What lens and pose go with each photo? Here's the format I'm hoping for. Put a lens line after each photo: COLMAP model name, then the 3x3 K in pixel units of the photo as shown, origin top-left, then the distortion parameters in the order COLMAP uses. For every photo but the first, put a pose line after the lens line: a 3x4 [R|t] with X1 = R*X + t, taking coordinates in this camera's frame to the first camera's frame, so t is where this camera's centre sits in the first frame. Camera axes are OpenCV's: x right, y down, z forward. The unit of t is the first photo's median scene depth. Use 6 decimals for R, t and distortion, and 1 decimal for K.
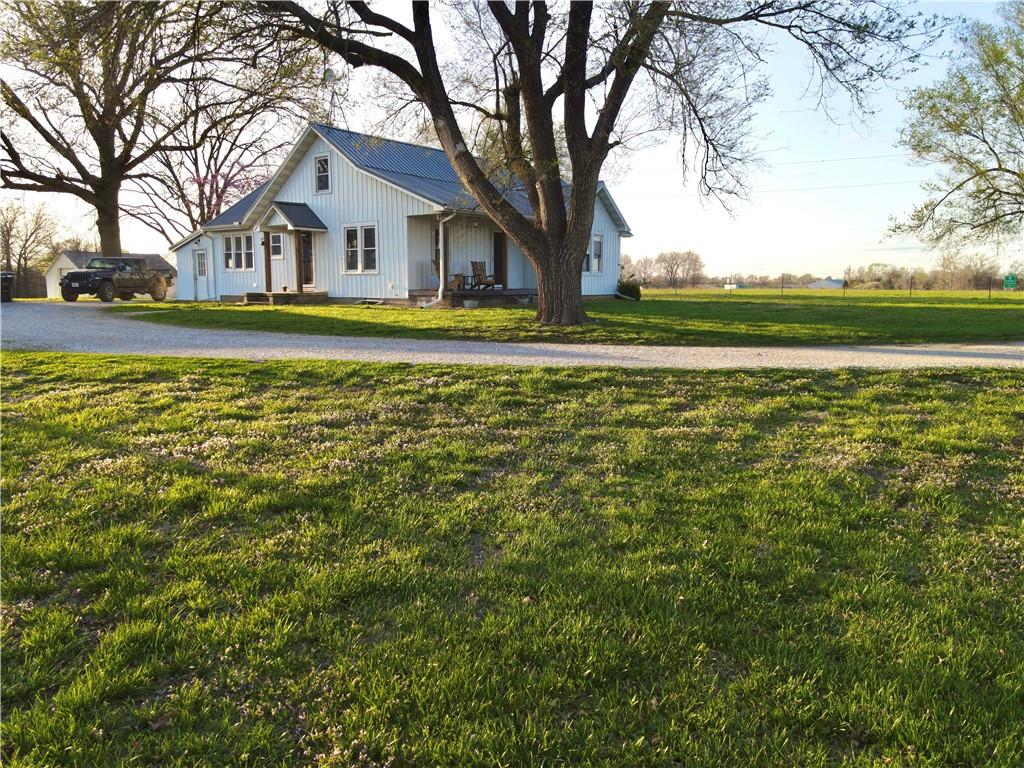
lens RADIAL K [[723.7, 0, 514.4], [0, 723.7, 384.6], [0, 0, 1]] dist [0.002593, 0.001431]
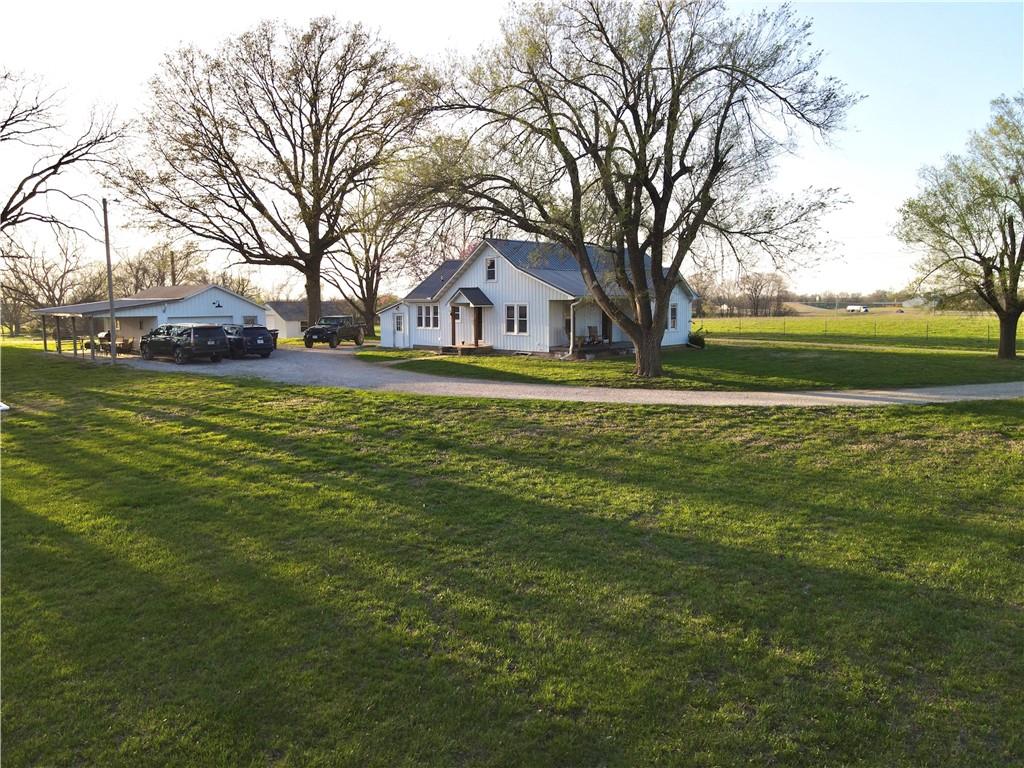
lens RADIAL K [[723.7, 0, 508.3], [0, 723.7, 382.6], [0, 0, 1]] dist [0.002593, 0.001431]
pose [[0.992599, 0.004654, -0.121352, -0.040897], [-0.007797, 0.999646, -0.025436, -0.011915], [0.121191, 0.026194, 0.992284, -0.530036]]
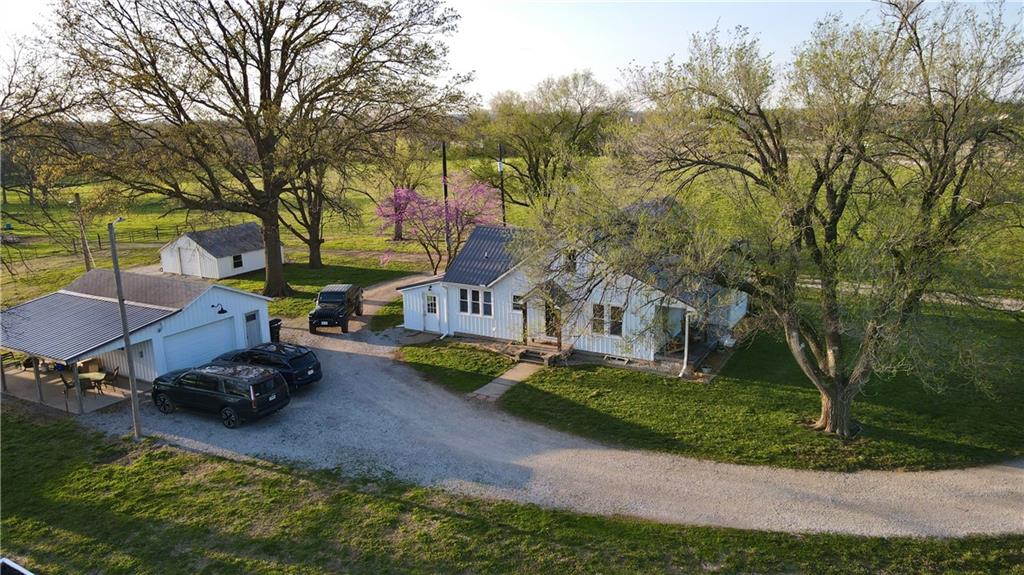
lens RADIAL K [[727.8, 0, 511.9], [0, 727.8, 286.6], [0, 0, 1]] dist [-0.003683, -0.001731]
pose [[0.992113, -0.047402, 0.116034, -0.543748], [0.038068, 0.995956, 0.081382, -0.365451], [-0.119423, -0.076323, 0.989906, -0.332063]]
